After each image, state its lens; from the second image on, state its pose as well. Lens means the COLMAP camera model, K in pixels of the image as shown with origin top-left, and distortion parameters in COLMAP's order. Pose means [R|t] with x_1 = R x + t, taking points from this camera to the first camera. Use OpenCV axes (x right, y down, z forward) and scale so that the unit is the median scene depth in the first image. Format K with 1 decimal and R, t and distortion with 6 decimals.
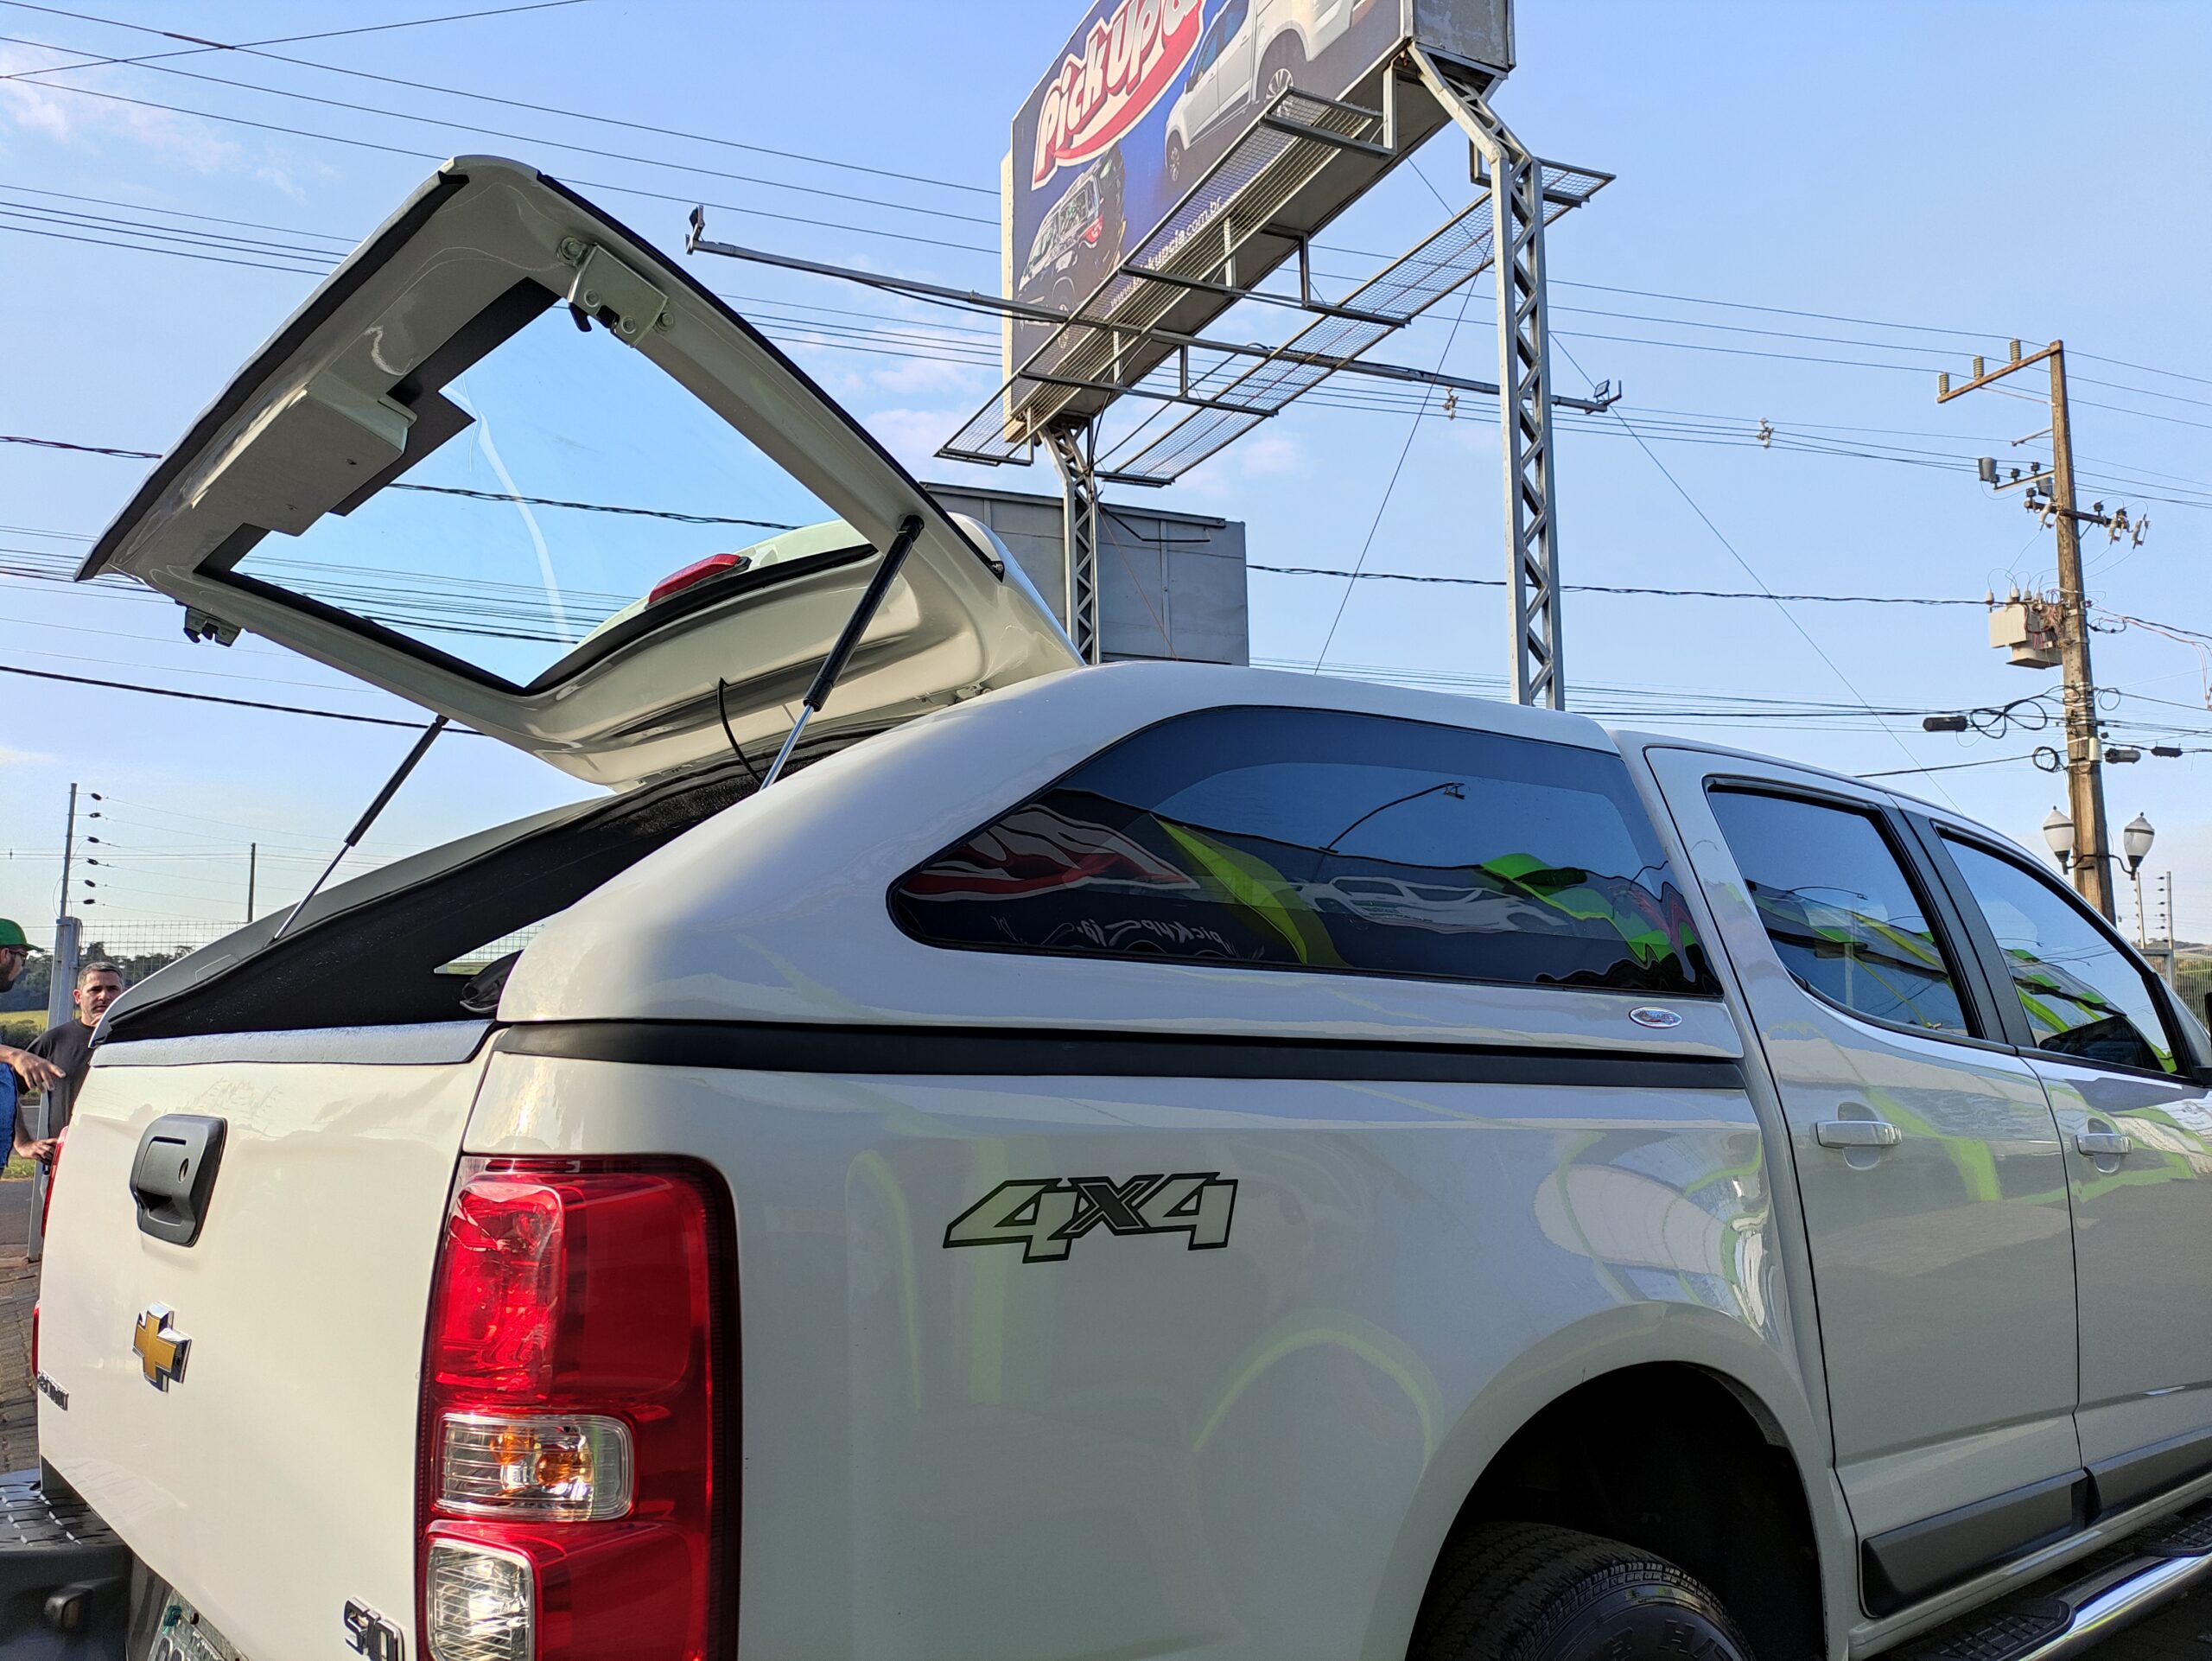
lens RADIAL K [[1647.0, 0, 1099.5], [0, 1647.0, 825.2], [0, 0, 1]] dist [0.043438, -0.029482]
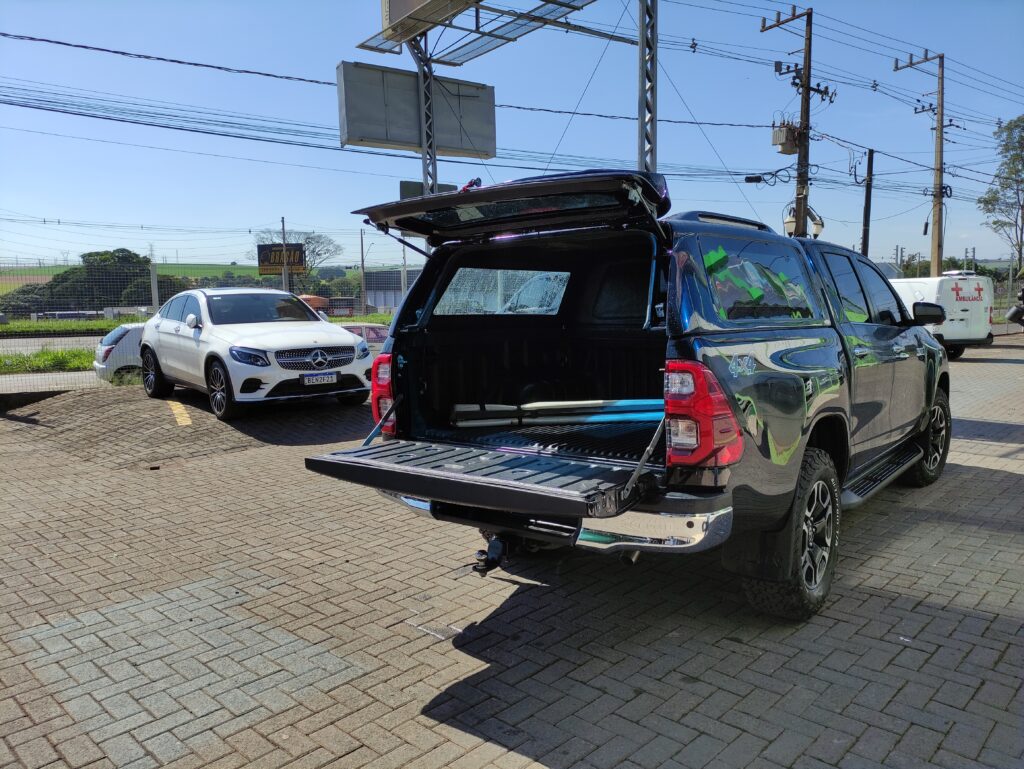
lens RADIAL K [[755.4, 0, 492.5], [0, 755.4, 384.5], [0, 0, 1]] dist [0.038926, -0.035627]
pose [[0.983032, -0.022651, 0.182031, -0.115806], [-0.020348, 0.972757, 0.230934, -0.024998], [-0.182303, -0.230719, 0.955790, -0.102285]]
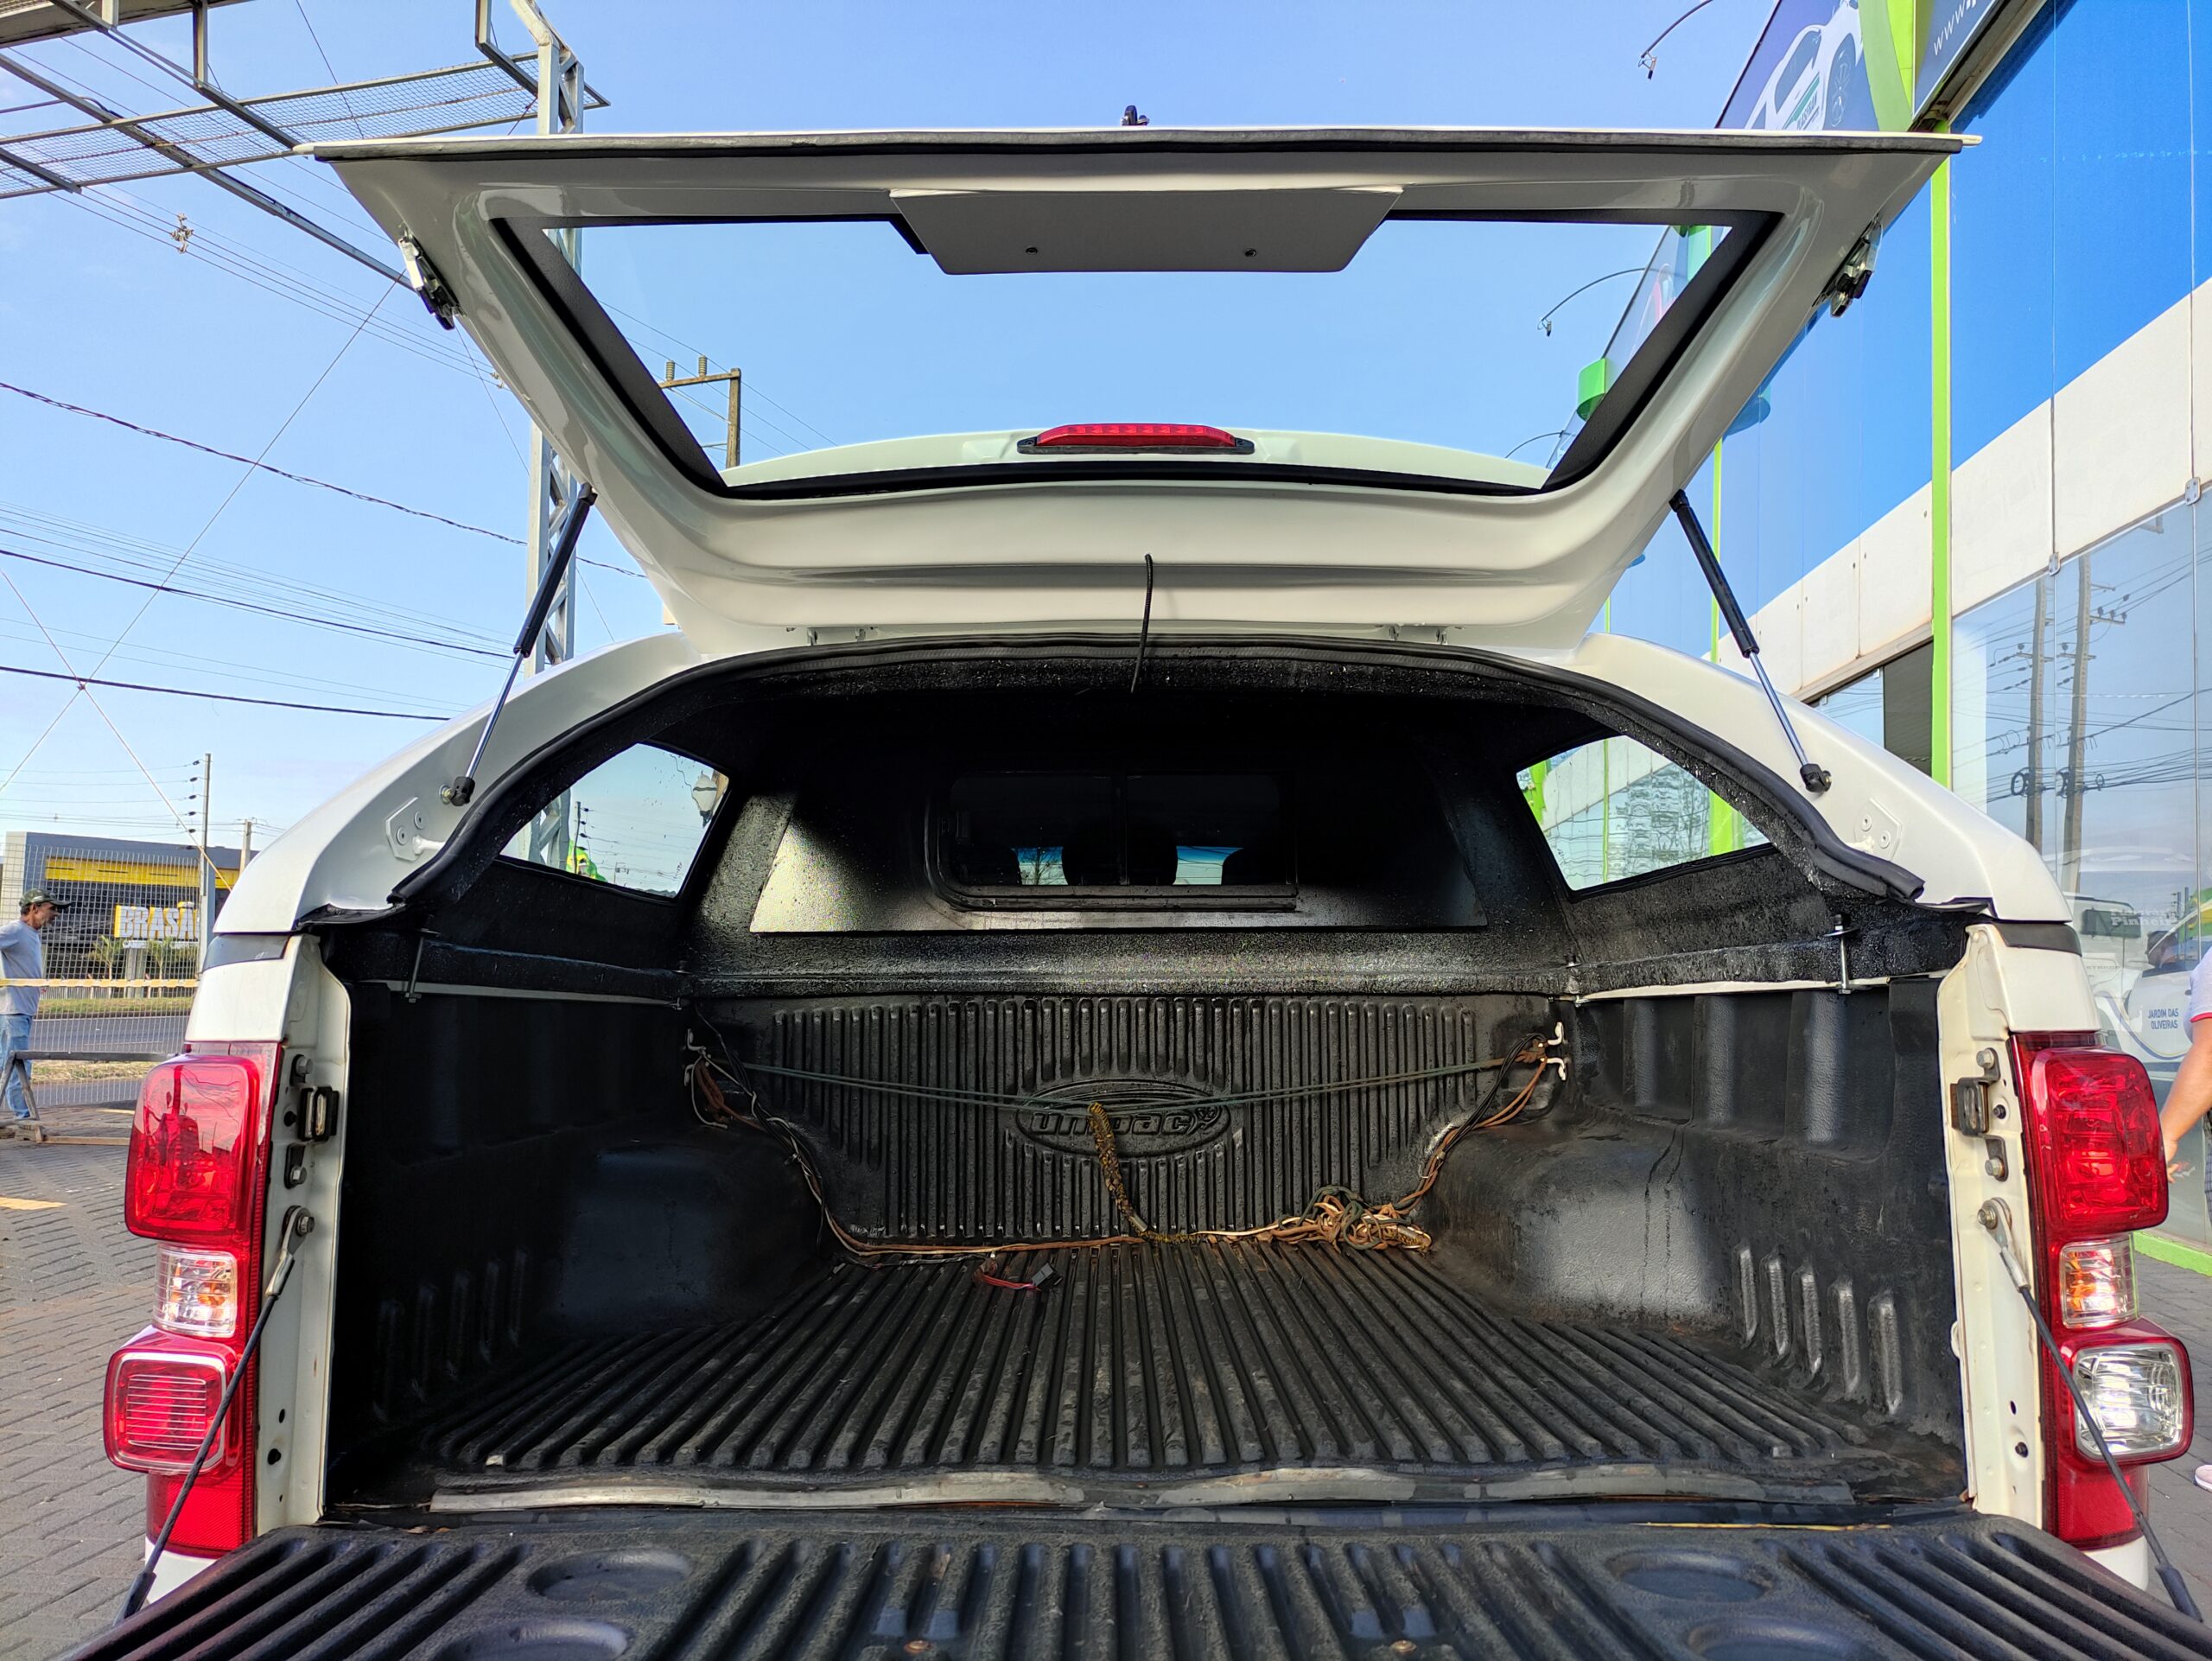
lens RADIAL K [[1647.0, 0, 1101.9], [0, 1647.0, 821.9], [0, 0, 1]] dist [0.043438, -0.029482]
pose [[0.655978, 0.086226, 0.749839, -0.136406], [-0.112223, 0.993553, -0.016076, 0.012171], [-0.746391, -0.073604, 0.661425, 0.061611]]
